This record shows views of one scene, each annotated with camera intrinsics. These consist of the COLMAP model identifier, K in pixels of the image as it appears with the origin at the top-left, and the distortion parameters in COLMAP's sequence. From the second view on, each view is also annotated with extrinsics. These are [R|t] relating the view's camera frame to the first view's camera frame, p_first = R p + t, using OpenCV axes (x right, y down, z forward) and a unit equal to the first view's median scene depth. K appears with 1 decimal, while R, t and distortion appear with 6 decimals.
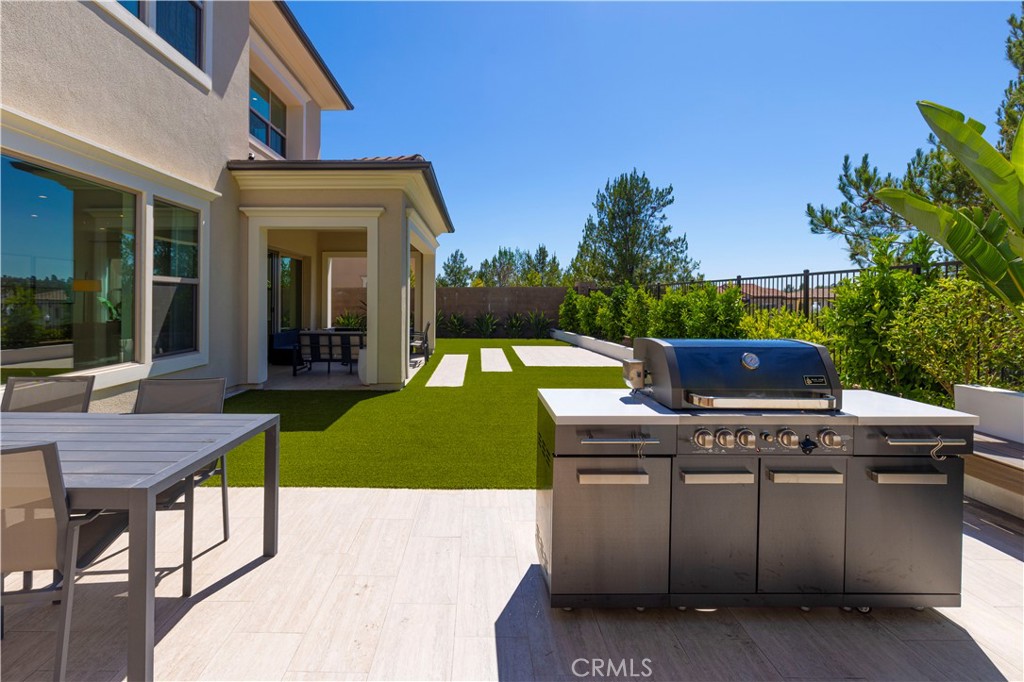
lens RADIAL K [[477.5, 0, 487.6], [0, 477.5, 300.0], [0, 0, 1]] dist [-0.000142, 0.000149]
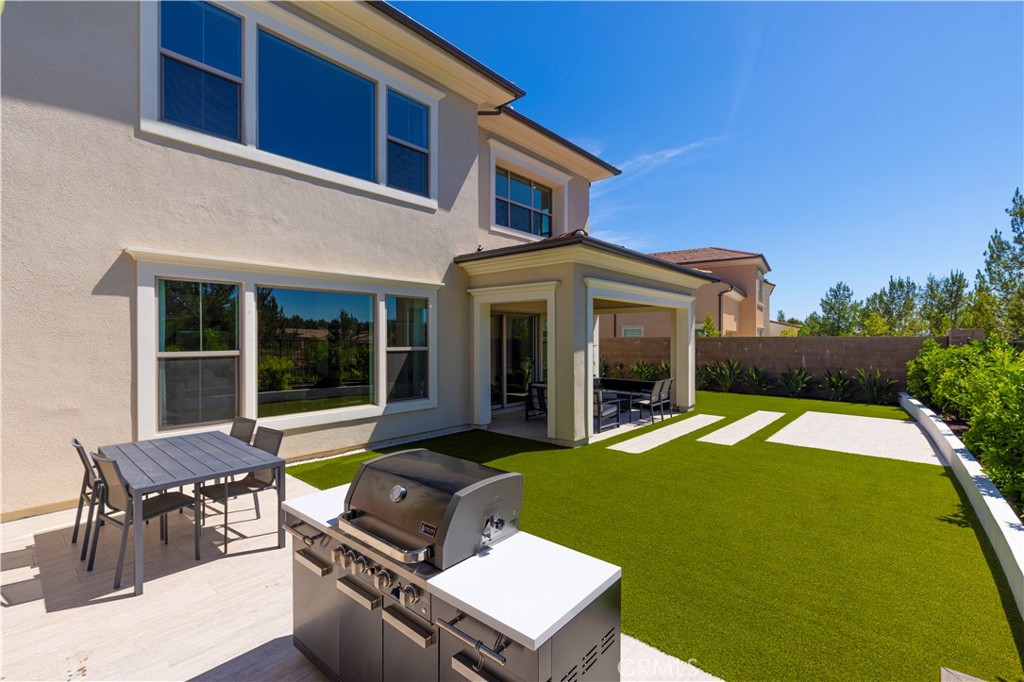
lens RADIAL K [[464.9, 0, 517.6], [0, 464.9, 339.5], [0, 0, 1]] dist [0.001170, 0.000241]
pose [[0.747316, 0.008121, -0.664419, 0.417352], [-0.004655, 0.999965, 0.006986, -0.063434], [0.664452, -0.002128, 0.747328, 0.128404]]
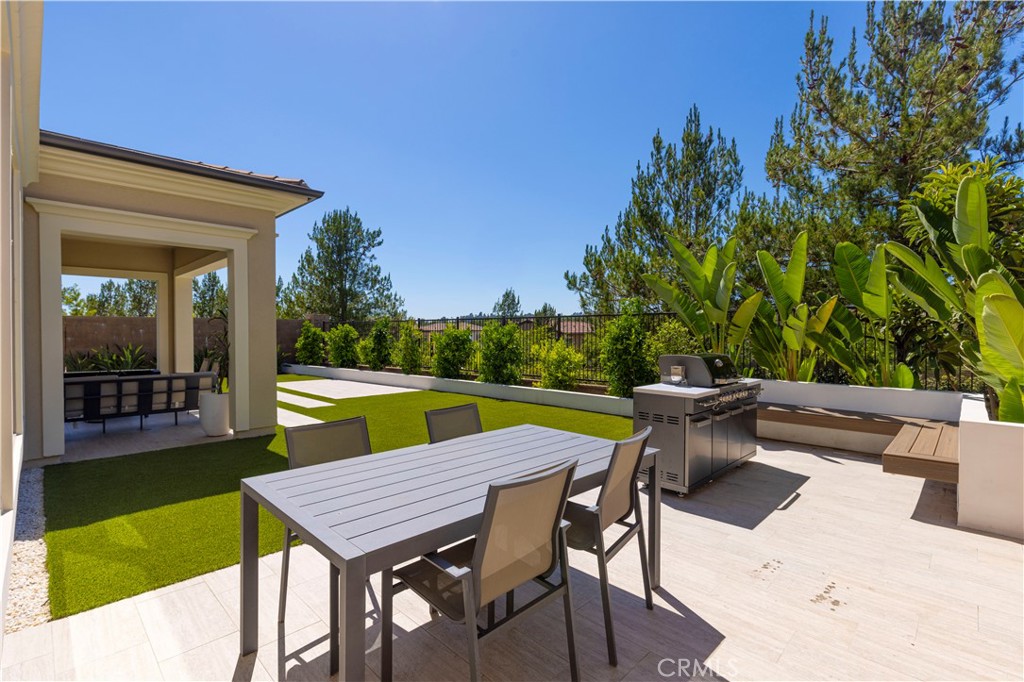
lens RADIAL K [[464.9, 0, 517.6], [0, 464.9, 339.5], [0, 0, 1]] dist [0.001170, 0.000241]
pose [[0.706060, -0.011835, 0.708053, -0.479788], [0.001138, 0.999878, 0.015578, -0.003681], [-0.708151, -0.010193, 0.705988, 0.047545]]
